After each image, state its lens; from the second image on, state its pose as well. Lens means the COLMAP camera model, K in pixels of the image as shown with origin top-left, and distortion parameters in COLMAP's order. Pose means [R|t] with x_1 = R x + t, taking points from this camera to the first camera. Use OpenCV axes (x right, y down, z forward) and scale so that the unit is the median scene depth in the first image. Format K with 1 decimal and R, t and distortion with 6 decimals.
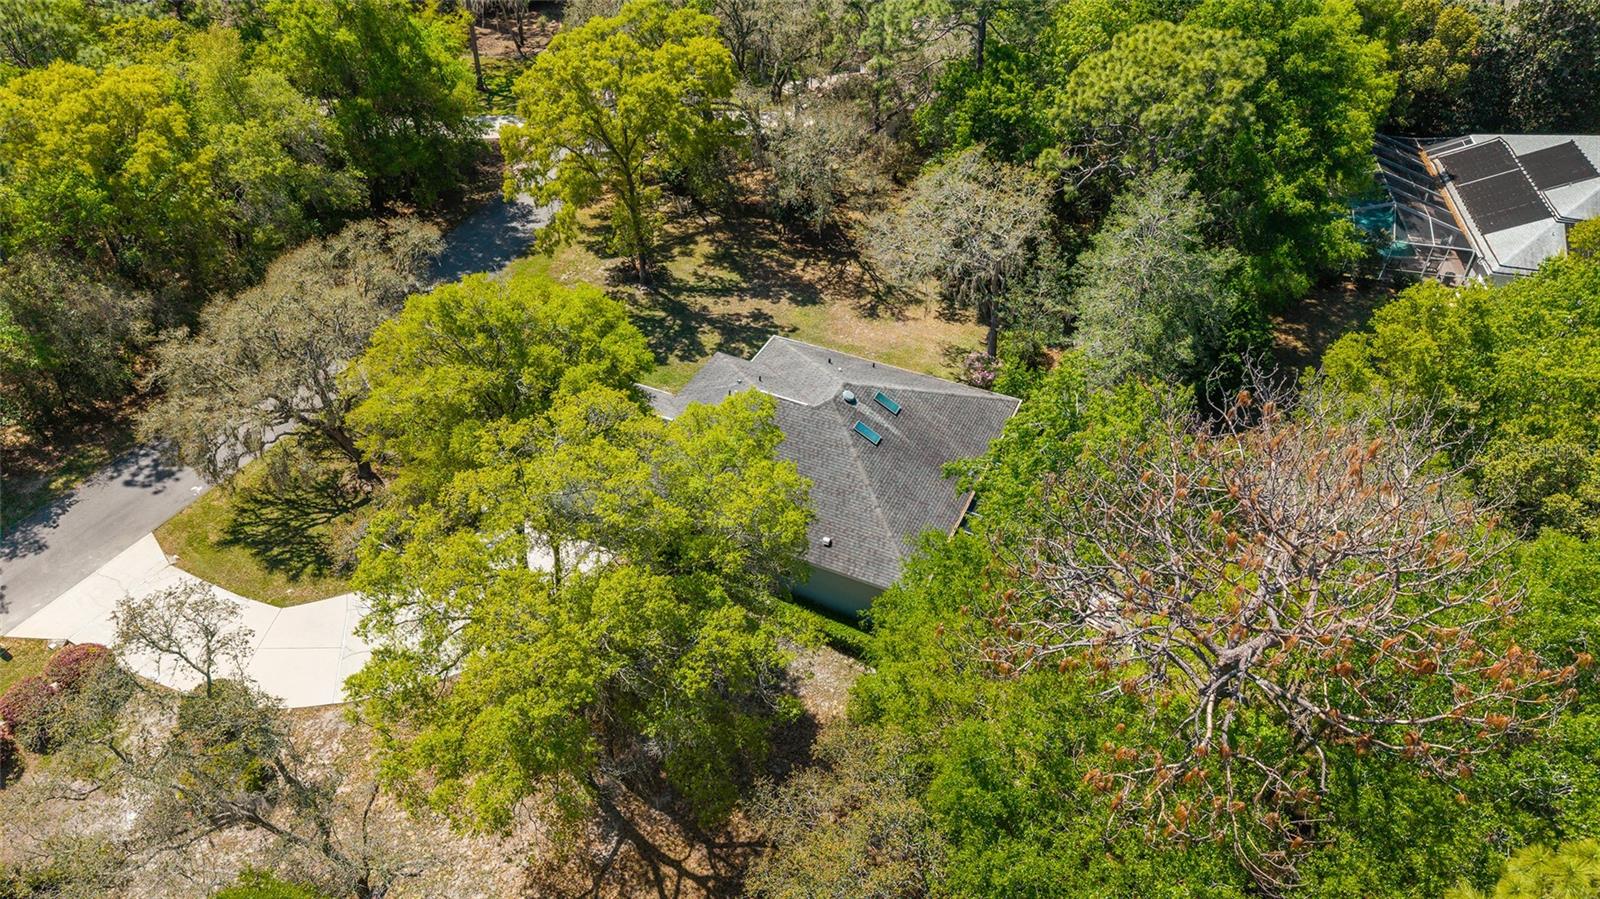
lens RADIAL K [[1072.0, 0, 808.4], [0, 1072.0, 461.8], [0, 0, 1]] dist [0.005375, -0.017781]
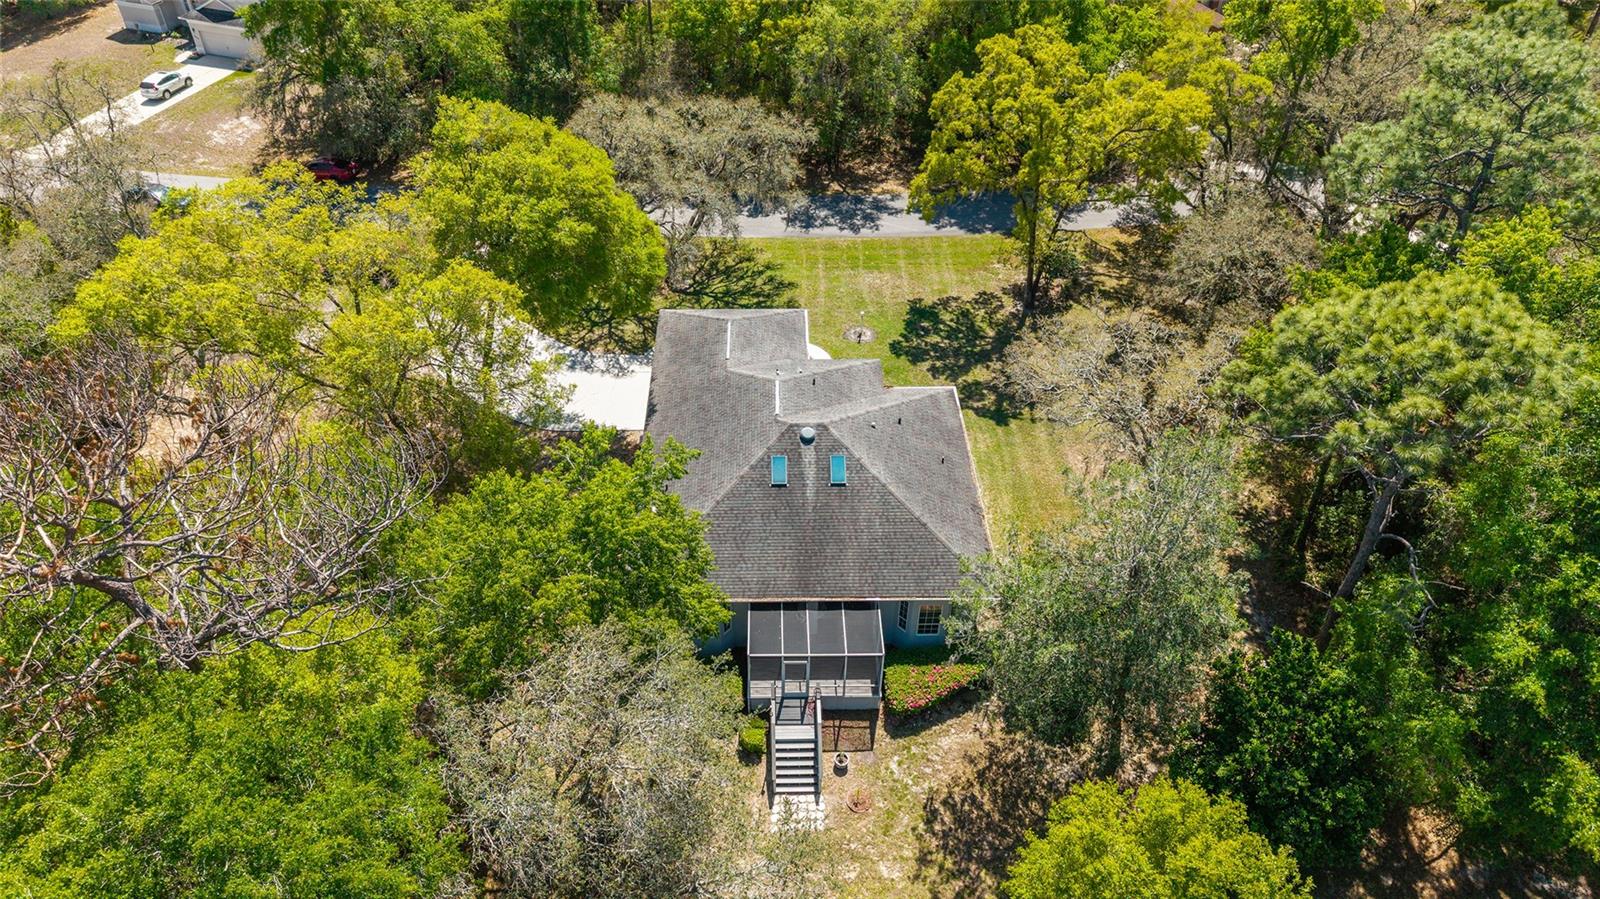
lens RADIAL K [[1072.0, 0, 802.2], [0, 1072.0, 434.8], [0, 0, 1]] dist [0.005375, -0.017781]
pose [[0.438567, 0.566557, -0.697619, 0.502825], [-0.578818, 0.771885, 0.262989, -0.222088], [0.687480, 0.288456, 0.666457, 0.279178]]
